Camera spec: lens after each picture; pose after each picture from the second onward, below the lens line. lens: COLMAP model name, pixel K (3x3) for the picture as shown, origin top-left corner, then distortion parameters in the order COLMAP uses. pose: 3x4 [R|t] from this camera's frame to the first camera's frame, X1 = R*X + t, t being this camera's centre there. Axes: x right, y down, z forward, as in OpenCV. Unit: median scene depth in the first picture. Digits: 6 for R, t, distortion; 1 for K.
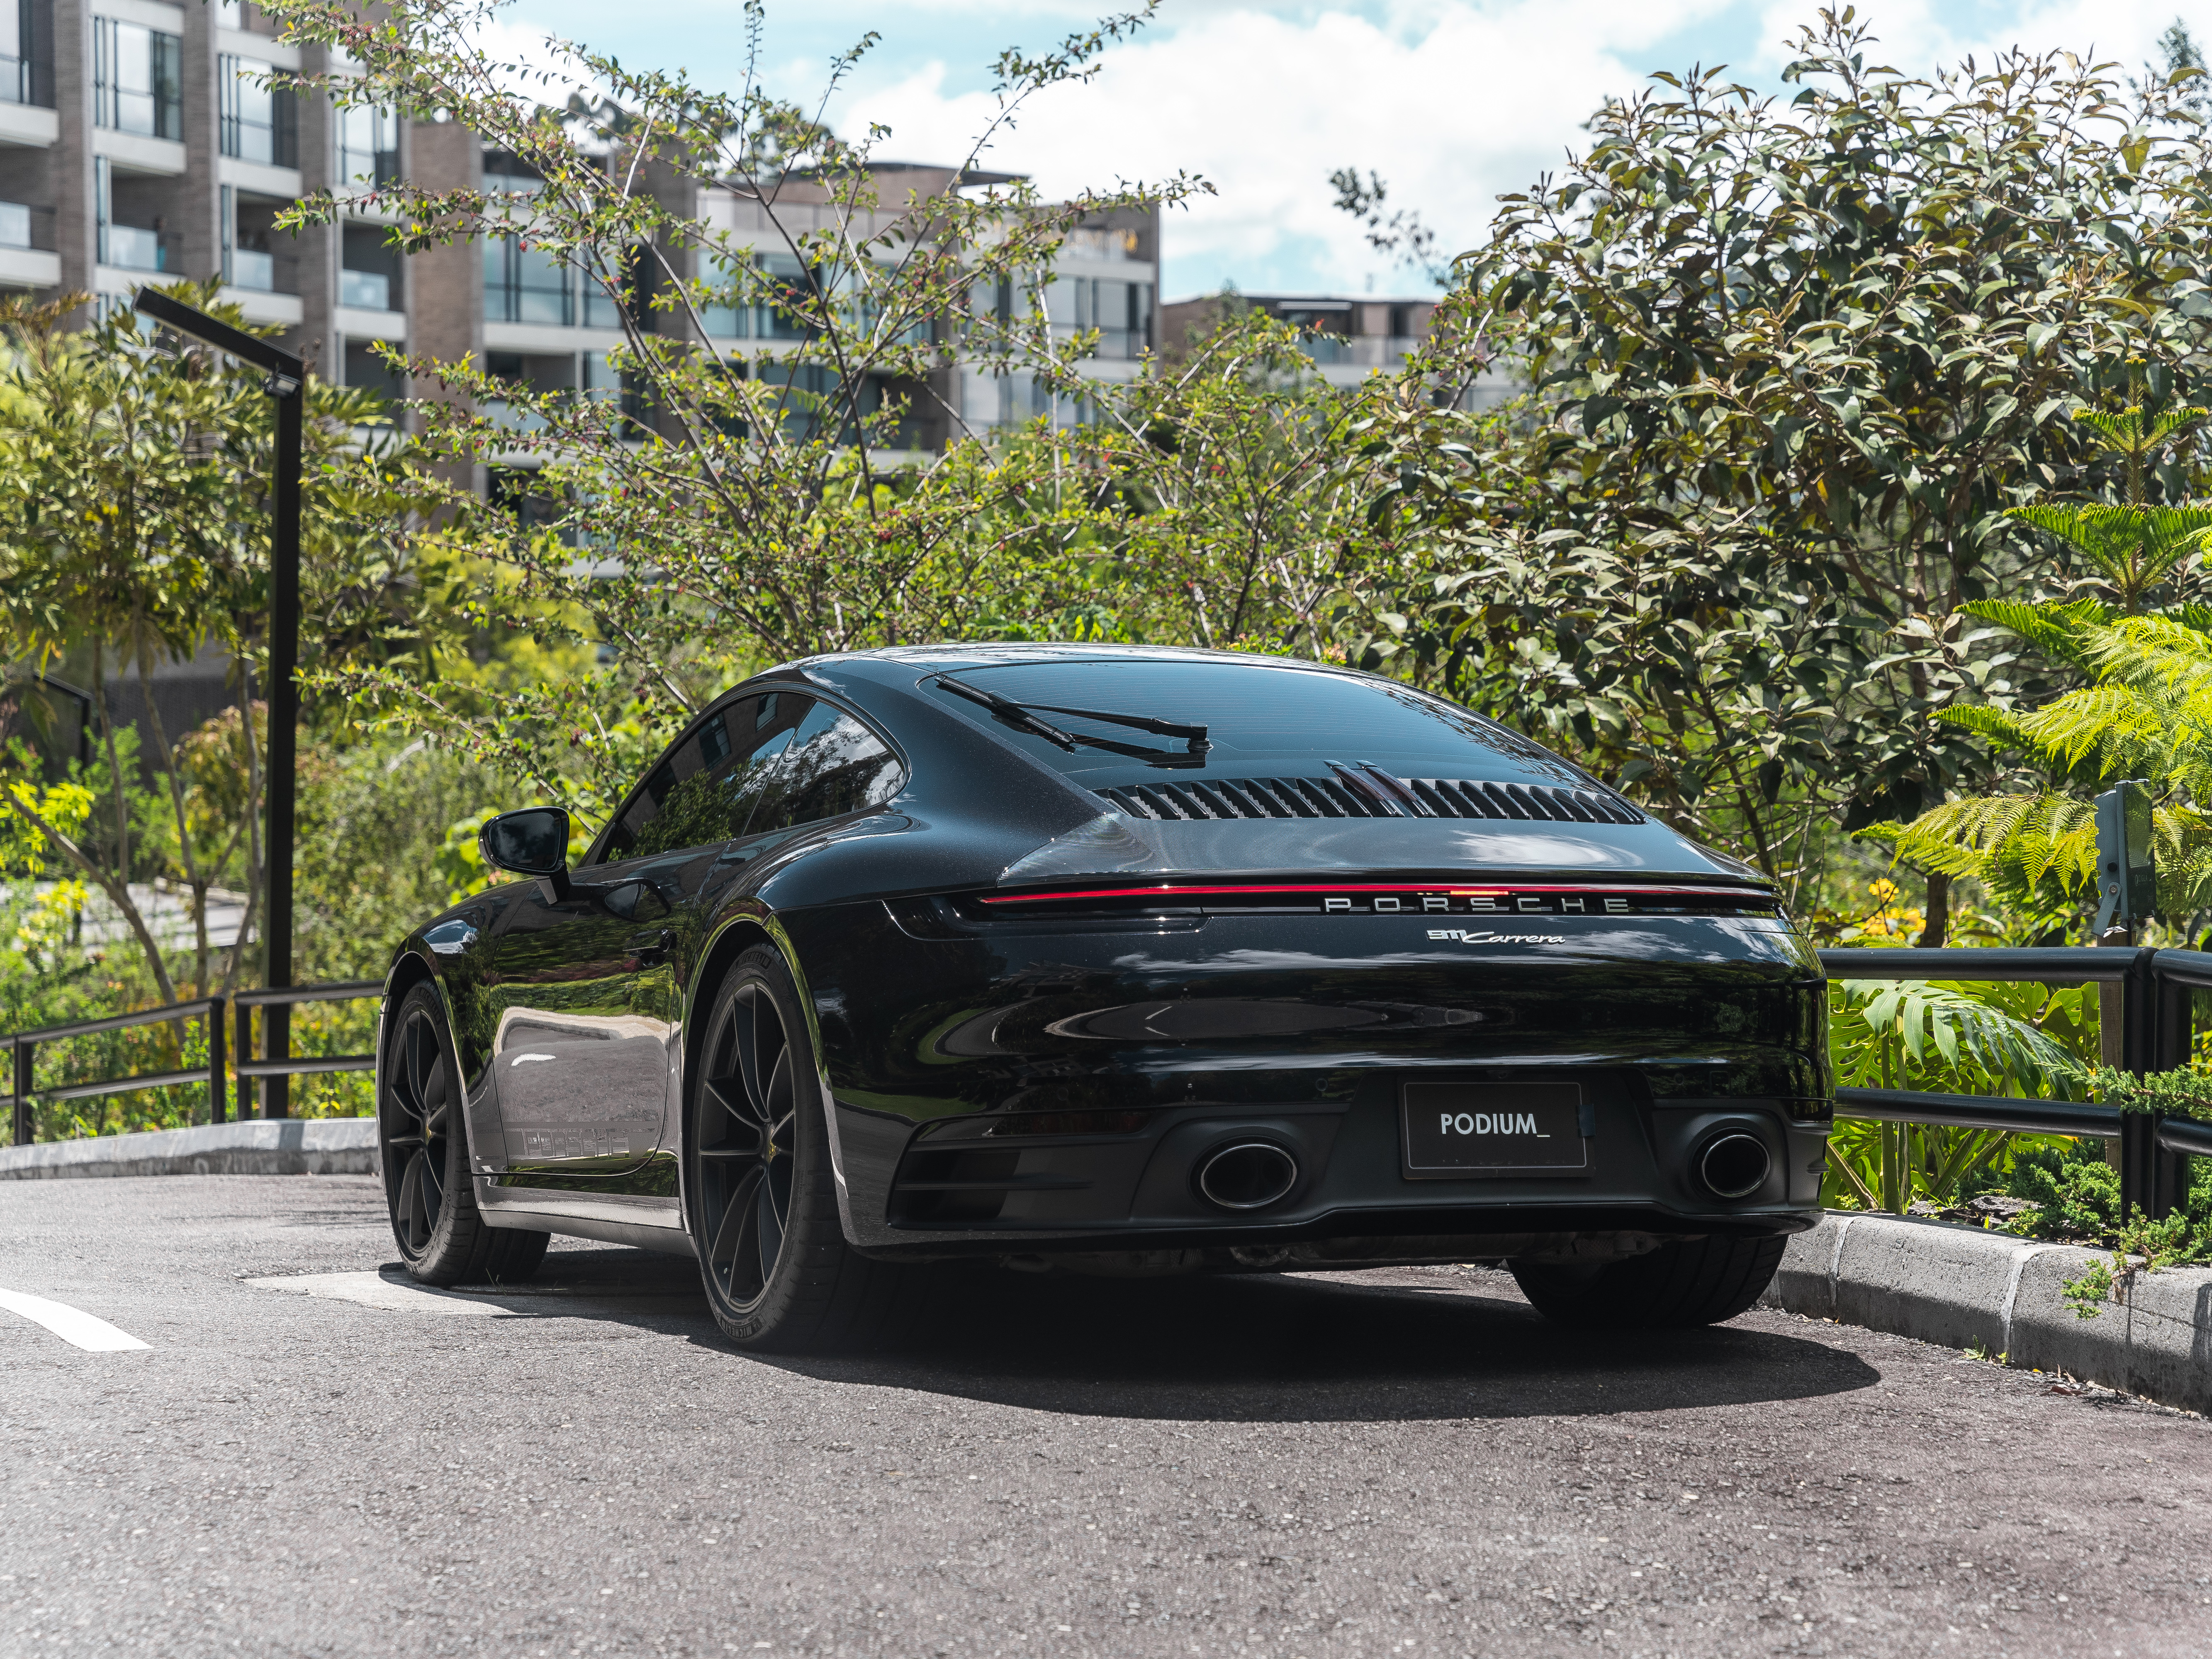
lens RADIAL K [[4646.2, 0, 1106.0], [0, 4646.2, 829.5], [0, 0, 1]] dist [-0.005756, -0.101918]
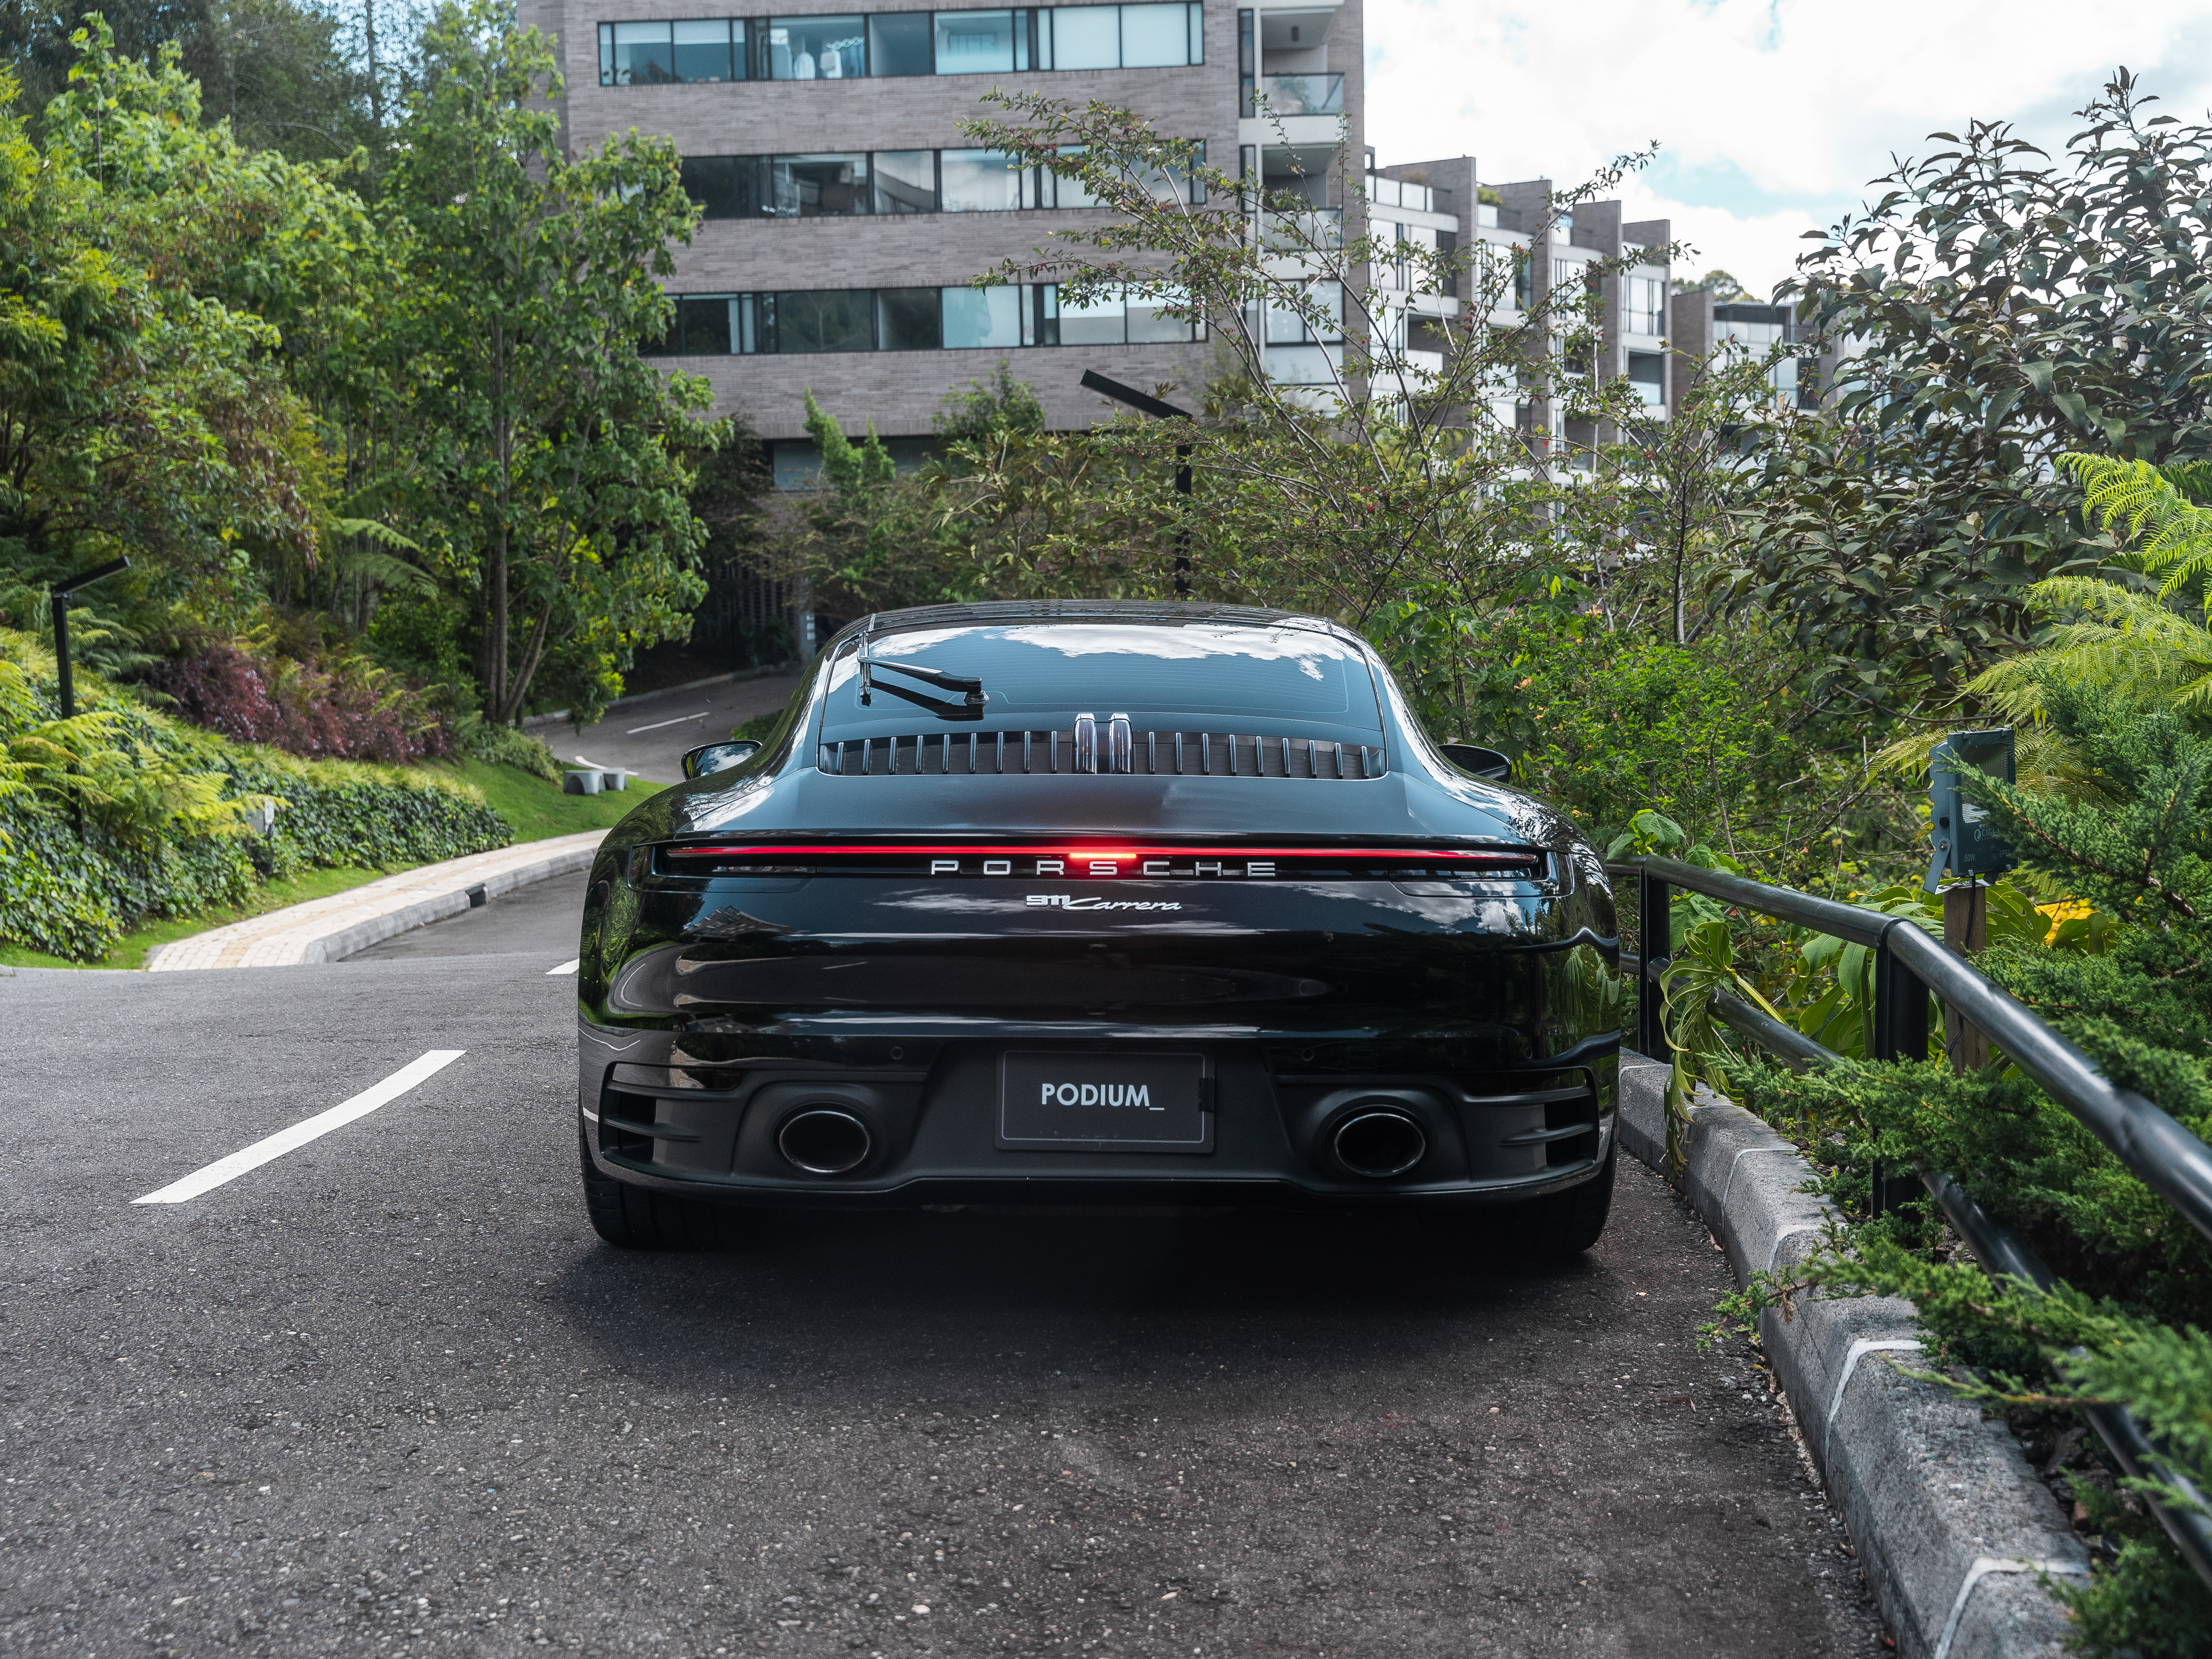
lens RADIAL K [[2520.0, 0, 1106.0], [0, 2520.0, 829.5], [0, 0, 1]] dist [0.011818, -0.298514]
pose [[0.935608, 0.016039, -0.352676, 0.249753], [0.002648, 0.998621, 0.052440, -0.018303], [0.353030, -0.049997, 0.934275, 0.473465]]
